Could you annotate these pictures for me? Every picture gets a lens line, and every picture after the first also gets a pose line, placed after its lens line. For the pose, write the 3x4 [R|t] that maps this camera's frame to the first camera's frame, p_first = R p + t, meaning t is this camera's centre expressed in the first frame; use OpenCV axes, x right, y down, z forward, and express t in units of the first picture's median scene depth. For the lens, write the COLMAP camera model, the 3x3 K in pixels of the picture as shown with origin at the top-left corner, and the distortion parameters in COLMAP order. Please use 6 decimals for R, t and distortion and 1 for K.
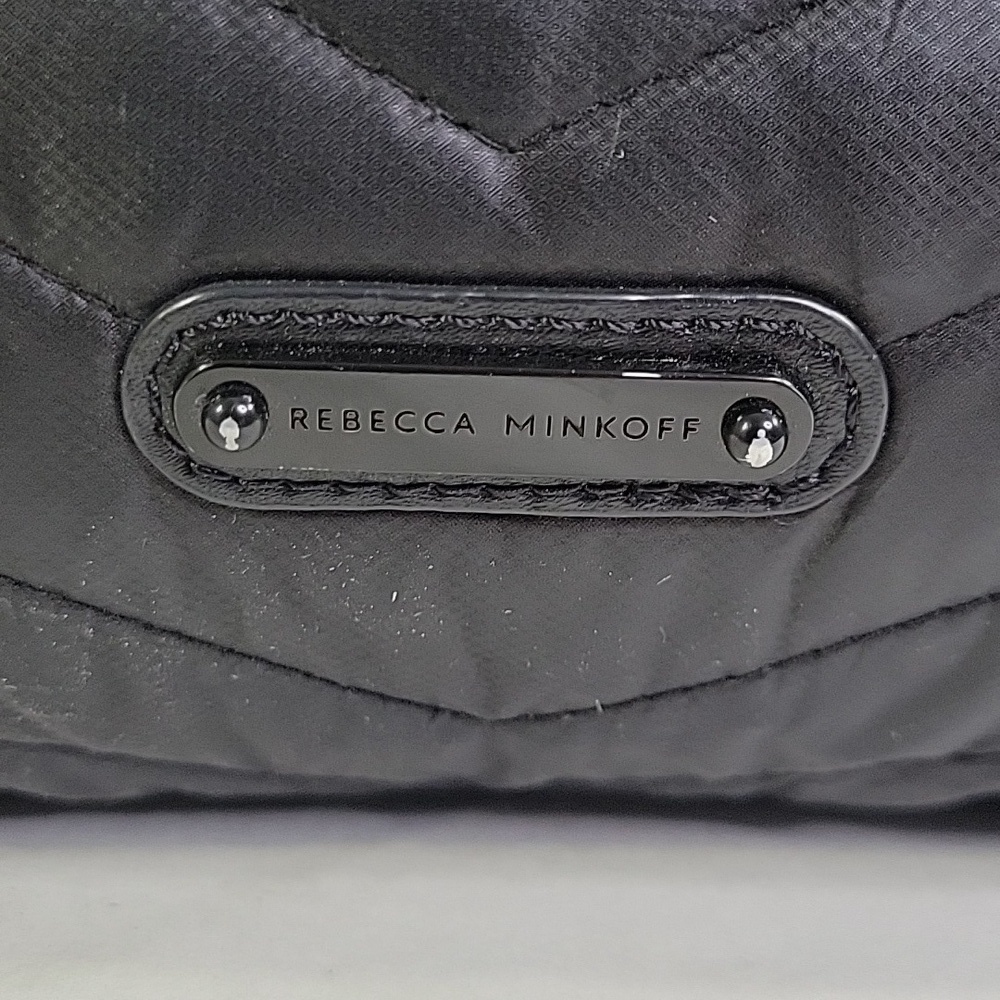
lens RADIAL K [[1785.7, 0, 500.1], [0, 1785.7, 499.8], [0, 0, 1]] dist [0.022639, 0.000000]
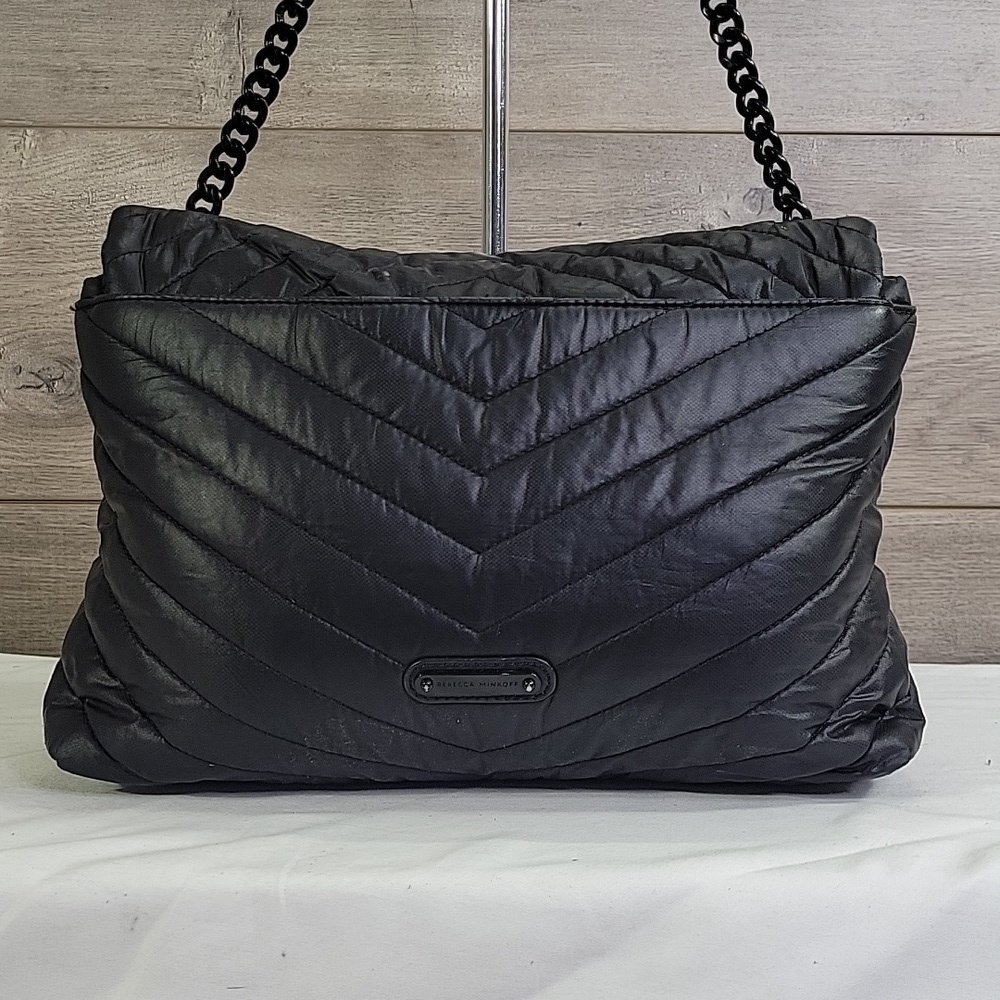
lens RADIAL K [[1785.7, 0, 490.8], [0, 1785.7, 467.0], [0, 0, 1]] dist [0.022639, 0.000000]
pose [[0.999147, -0.033169, -0.024585, 0.179643], [0.029368, 0.989509, -0.141455, 0.064754], [0.029019, 0.140612, 0.989639, -4.098910]]
